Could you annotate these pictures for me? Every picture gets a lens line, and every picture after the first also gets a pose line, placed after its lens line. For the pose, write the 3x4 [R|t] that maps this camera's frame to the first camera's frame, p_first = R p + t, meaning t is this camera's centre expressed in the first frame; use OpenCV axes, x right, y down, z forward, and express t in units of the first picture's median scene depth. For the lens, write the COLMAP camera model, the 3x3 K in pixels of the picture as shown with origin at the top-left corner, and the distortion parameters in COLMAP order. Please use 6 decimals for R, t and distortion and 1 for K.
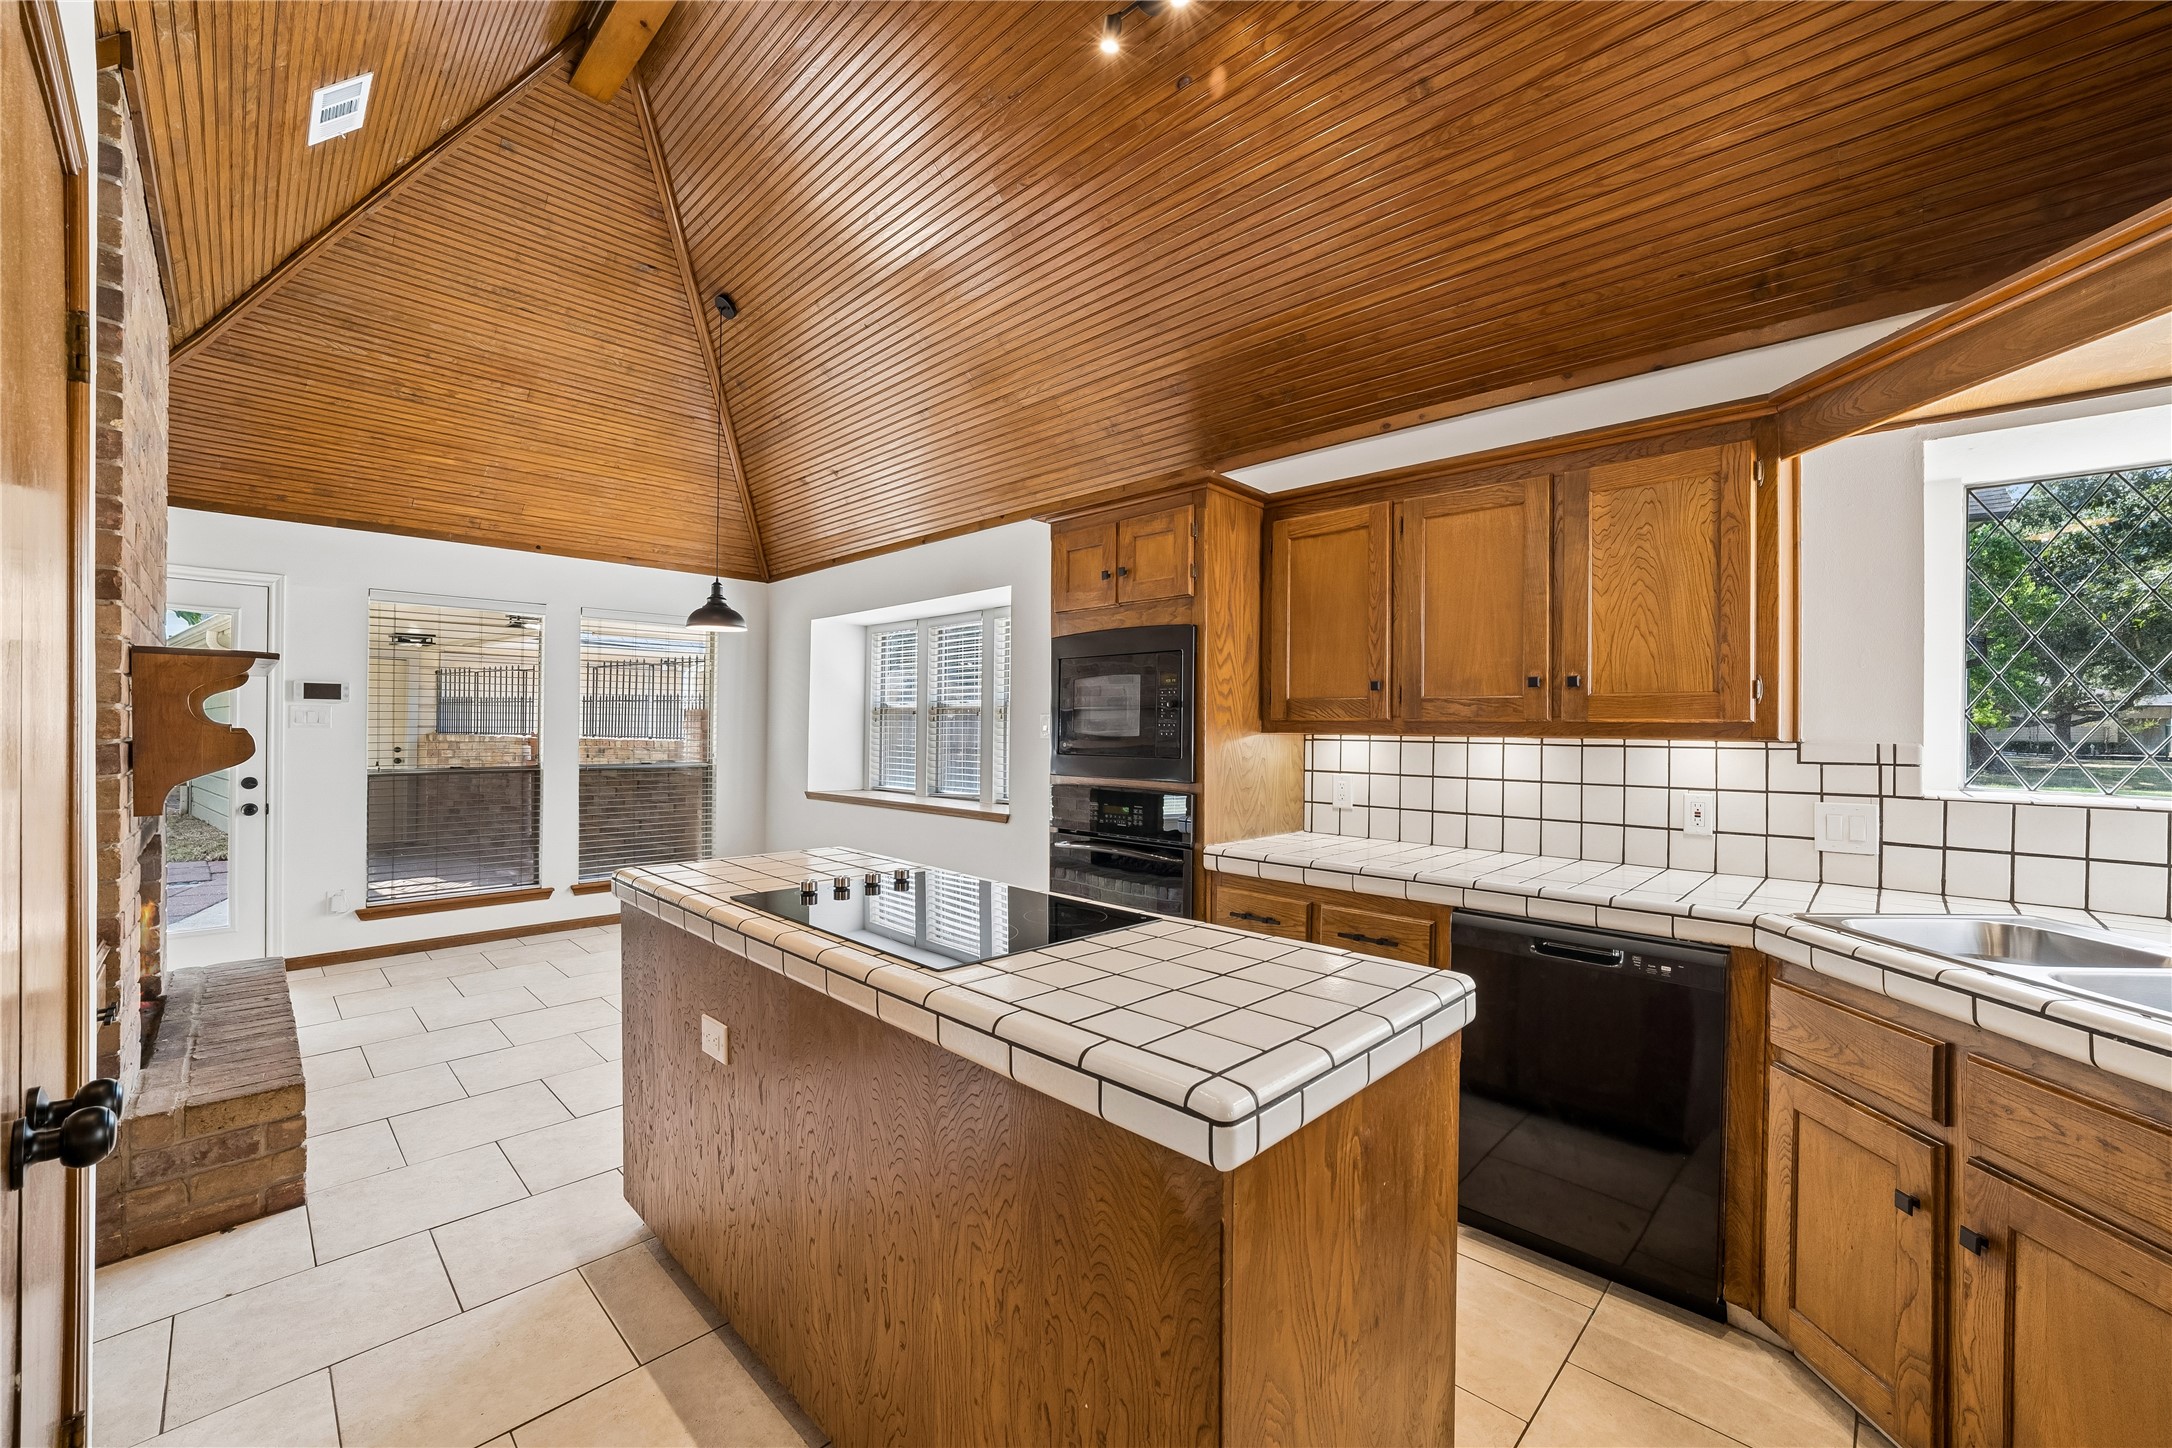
lens RADIAL K [[875.8, 0, 1099.1], [0, 875.8, 736.0], [0, 0, 1]] dist [-0.041880, 0.014824]
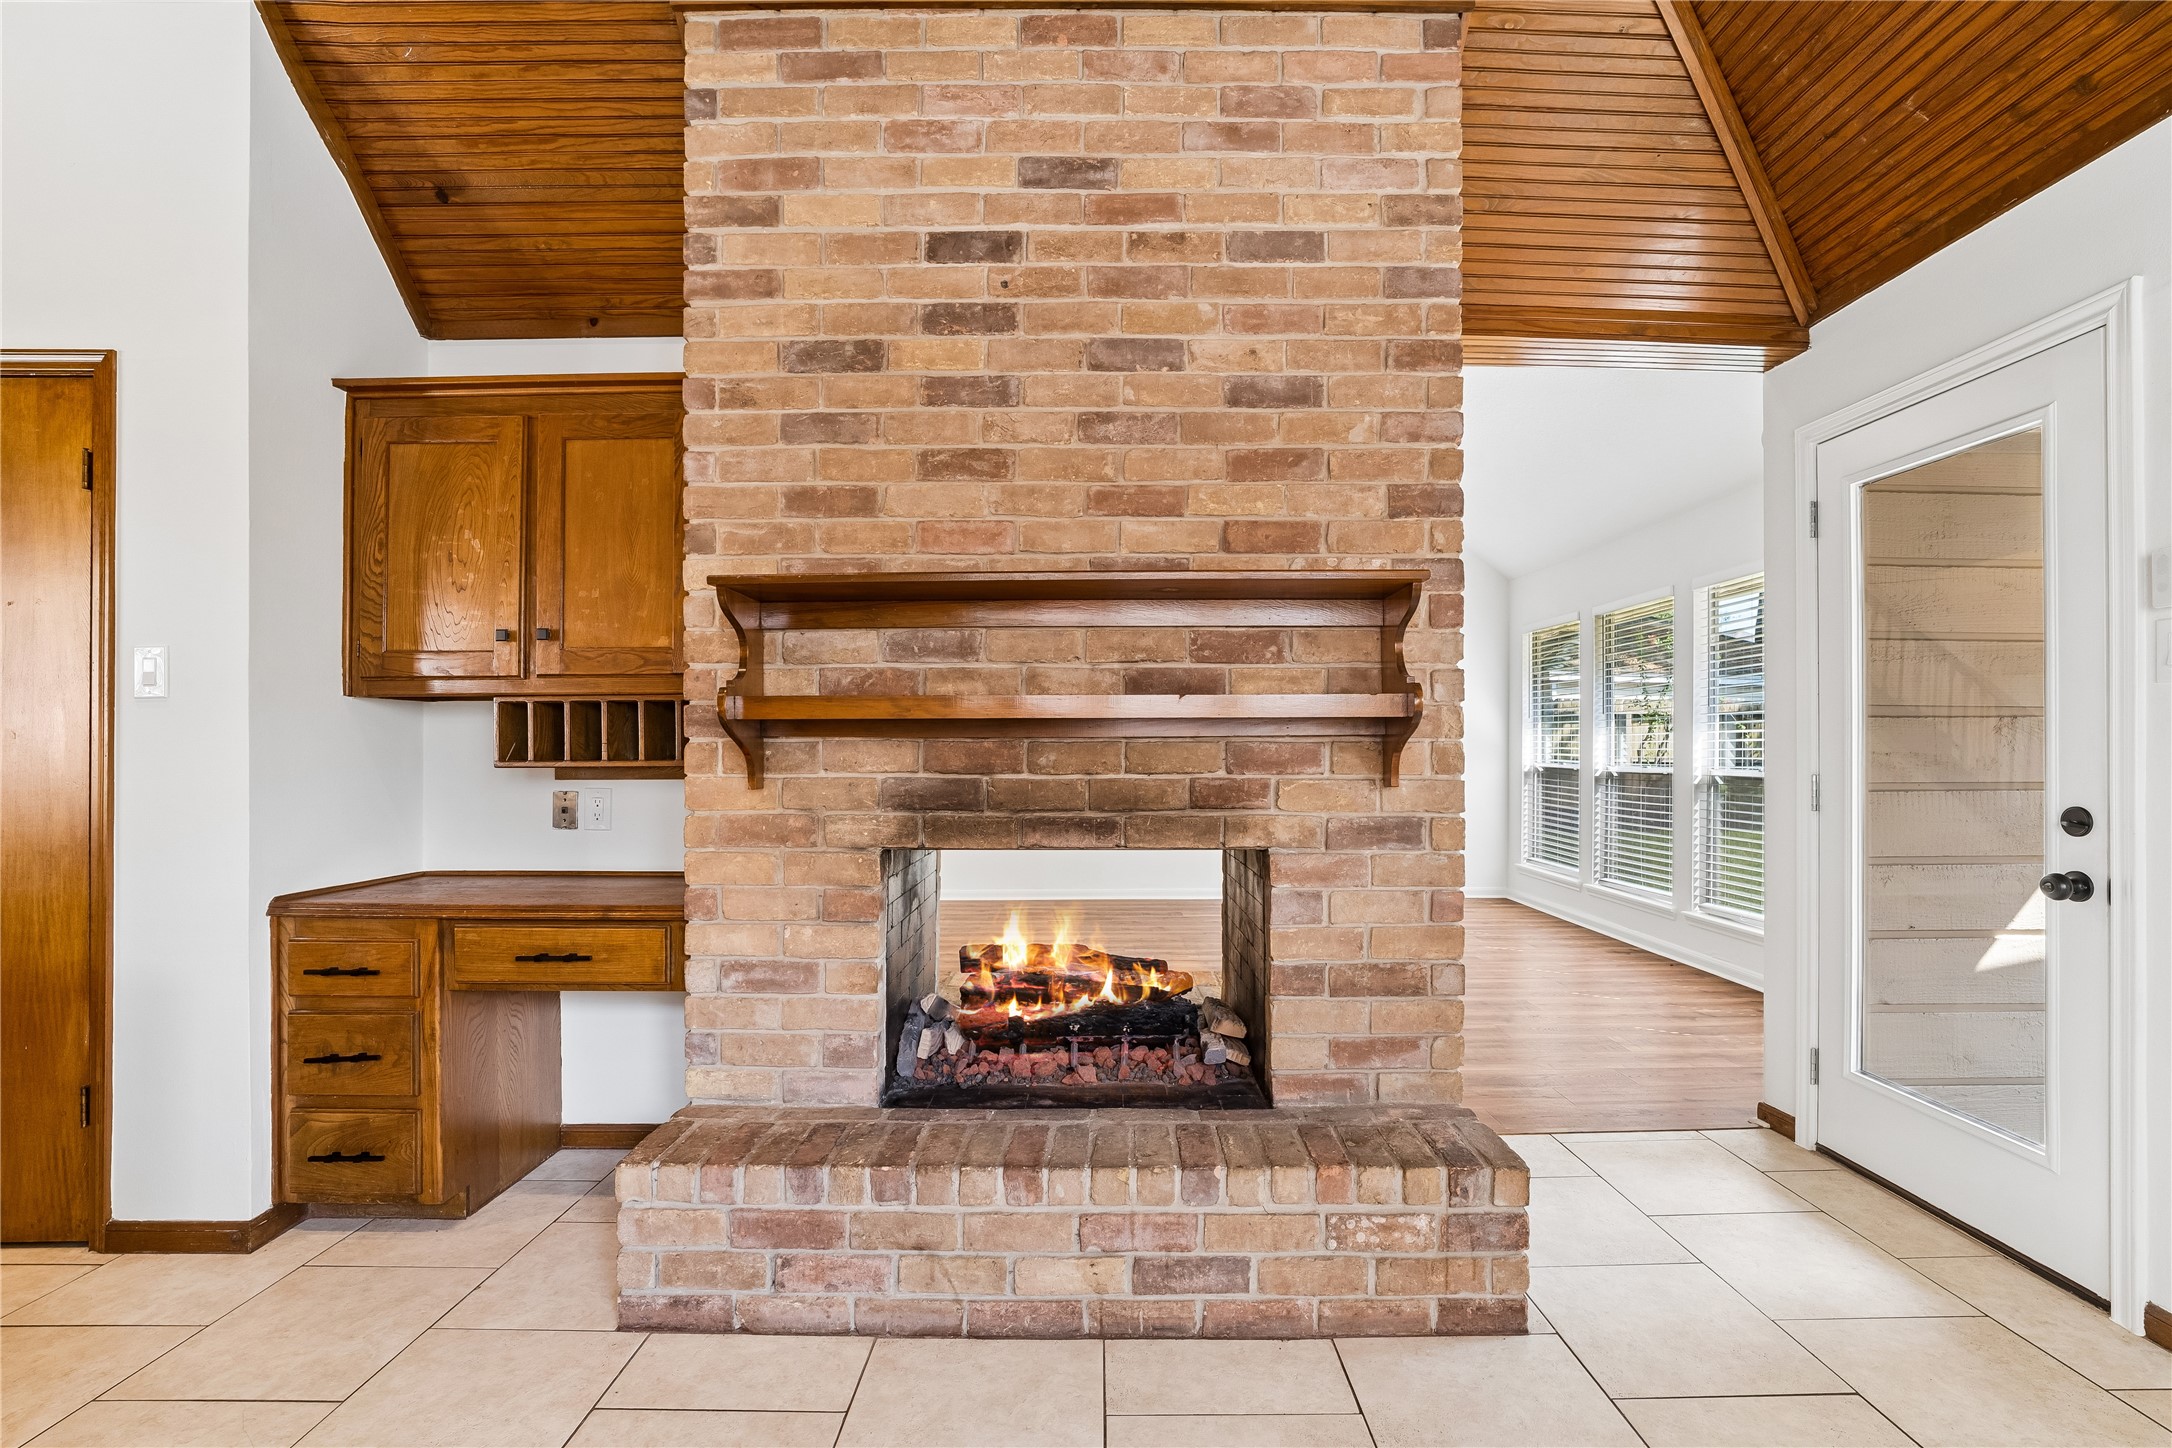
lens RADIAL K [[971.0, 0, 1087.6], [0, 971.0, 744.5], [0, 0, 1]] dist [-0.043661, 0.015387]
pose [[-0.717882, -0.007967, -0.696119, -0.278070], [-0.010012, 0.999949, -0.001119, 0.019173], [0.696093, 0.006166, -0.717925, 0.809038]]
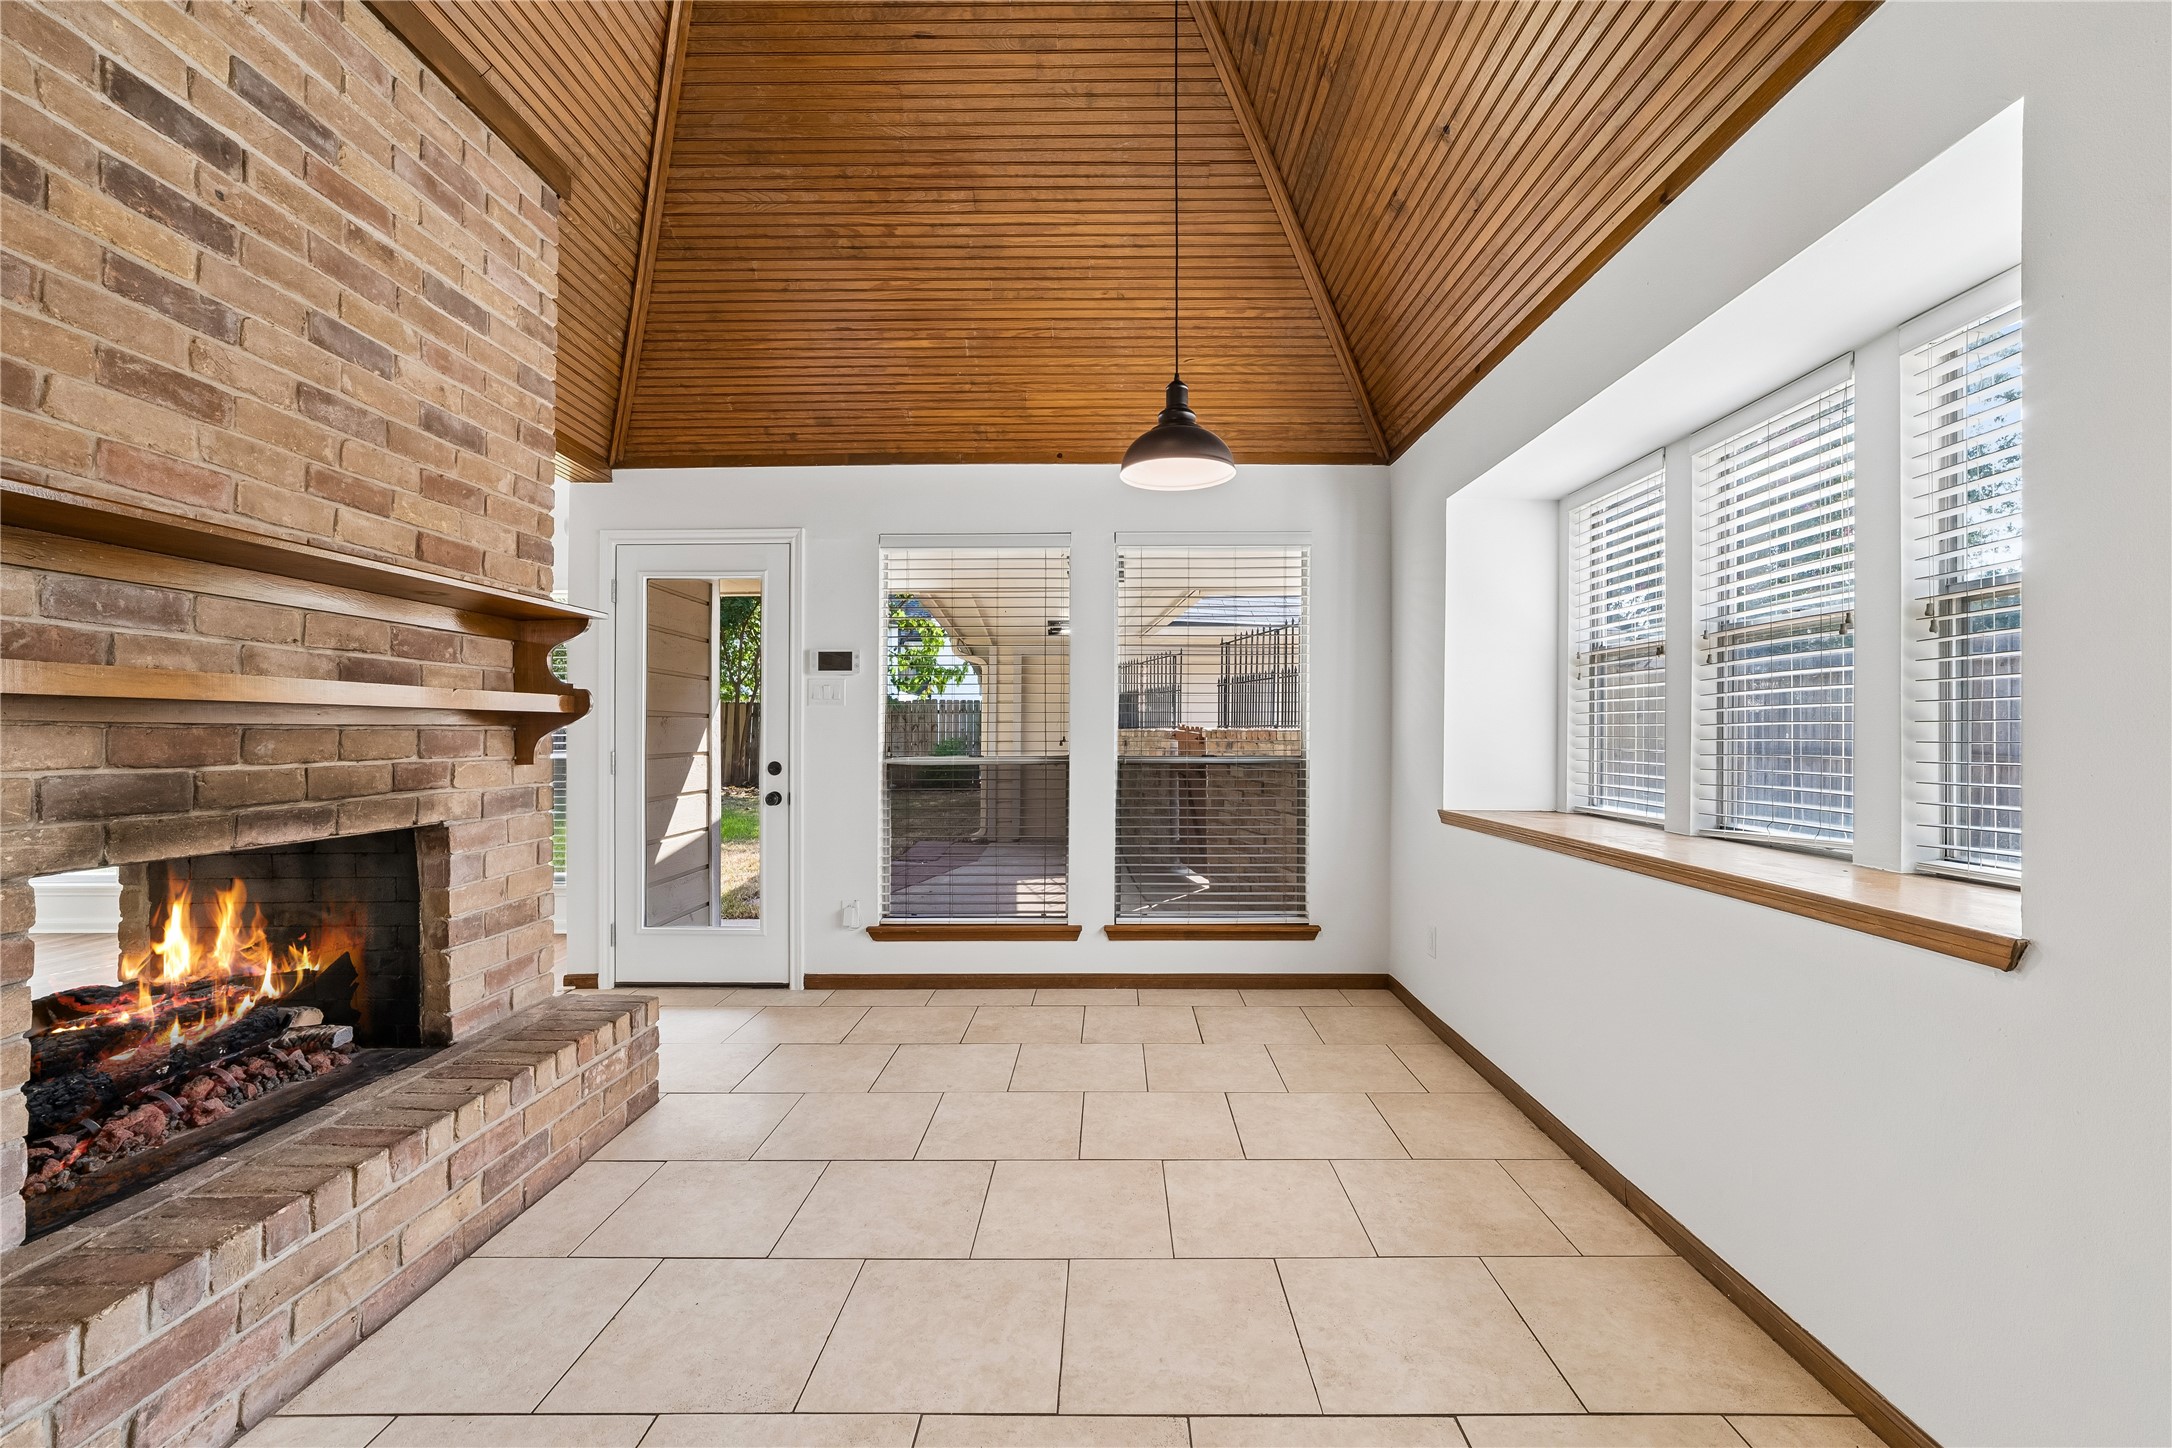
lens RADIAL K [[875.8, 0, 1099.1], [0, 875.8, 736.0], [0, 0, 1]] dist [-0.041880, 0.014824]
pose [[0.683988, -0.005292, -0.729474, -0.090986], [-0.000331, 0.999971, -0.007564, 0.022896], [0.729493, 0.005415, 0.683967, 0.512290]]
